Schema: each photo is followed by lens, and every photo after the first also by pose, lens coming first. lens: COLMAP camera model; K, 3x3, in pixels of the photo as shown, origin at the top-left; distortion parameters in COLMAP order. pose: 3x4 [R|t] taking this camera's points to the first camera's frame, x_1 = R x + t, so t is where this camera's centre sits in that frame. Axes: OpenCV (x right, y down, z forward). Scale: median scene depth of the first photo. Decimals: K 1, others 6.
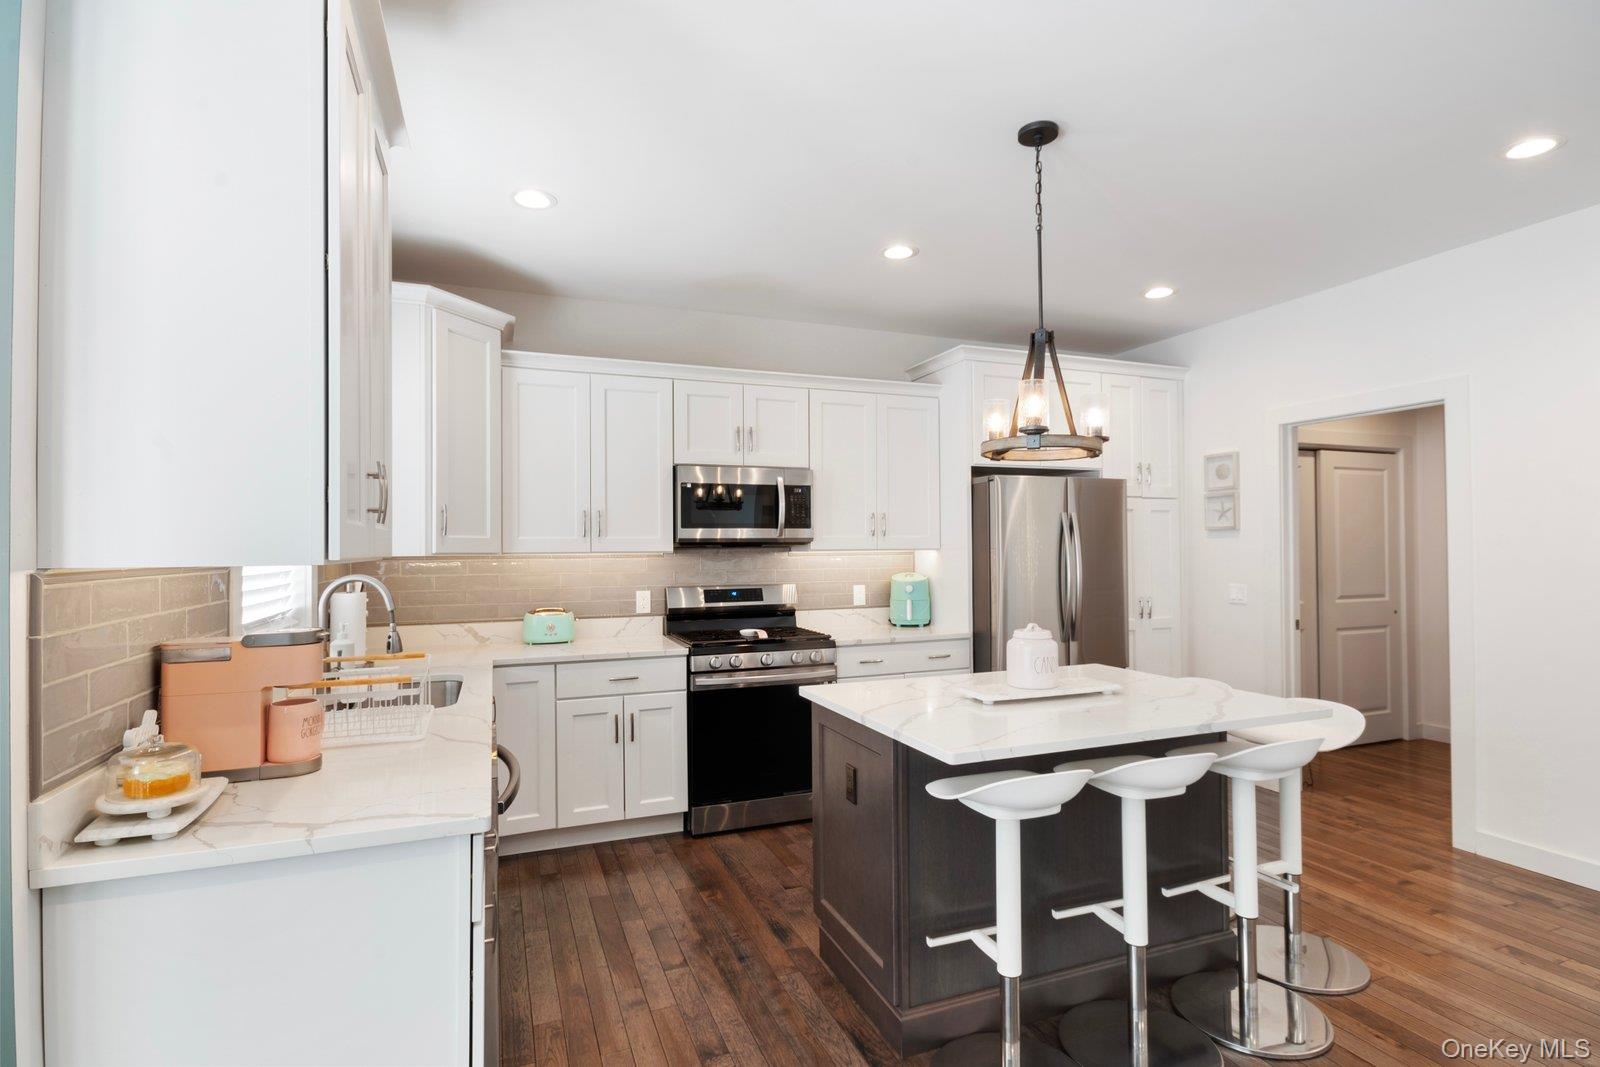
lens RADIAL K [[781.0, 0, 782.9], [0, 781.0, 538.4], [0, 0, 1]] dist [0.005045, -0.001207]
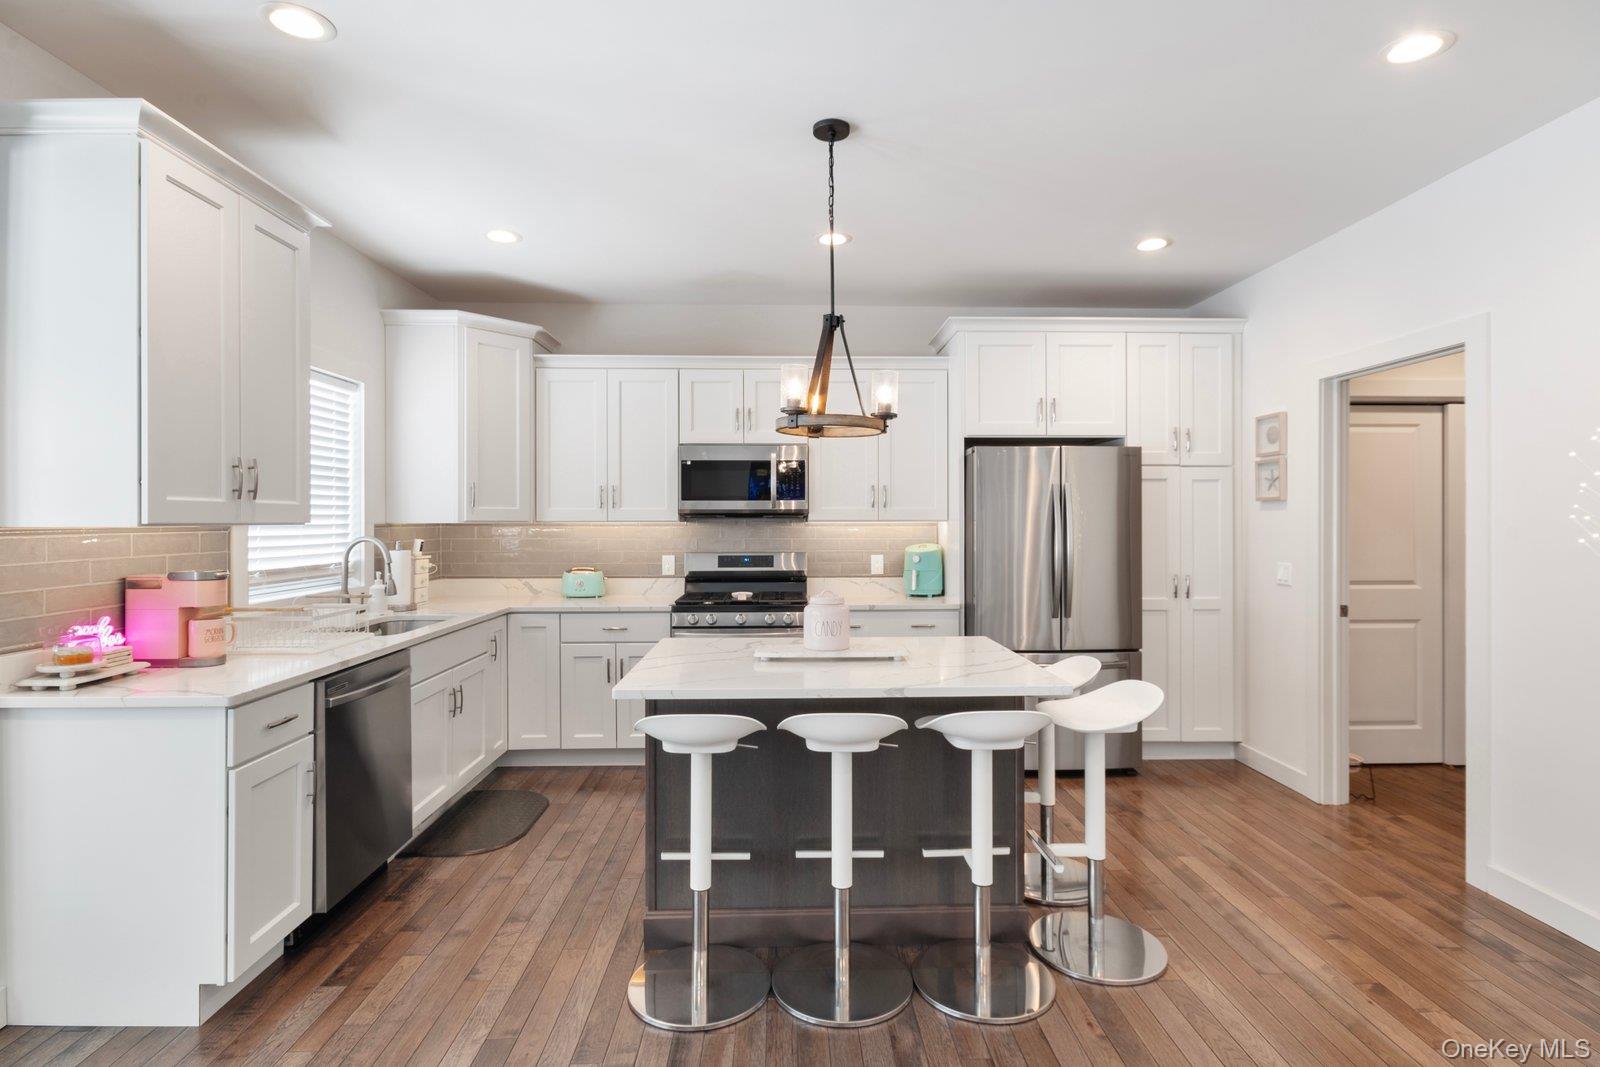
lens RADIAL K [[781.0, 0, 792.8], [0, 781.0, 518.5], [0, 0, 1]] dist [0.005045, -0.001207]
pose [[0.942189, 0.005571, -0.335034, 0.411239], [-0.001525, 0.999923, 0.012338, -0.001201], [0.335077, -0.011113, 0.942125, -0.016486]]
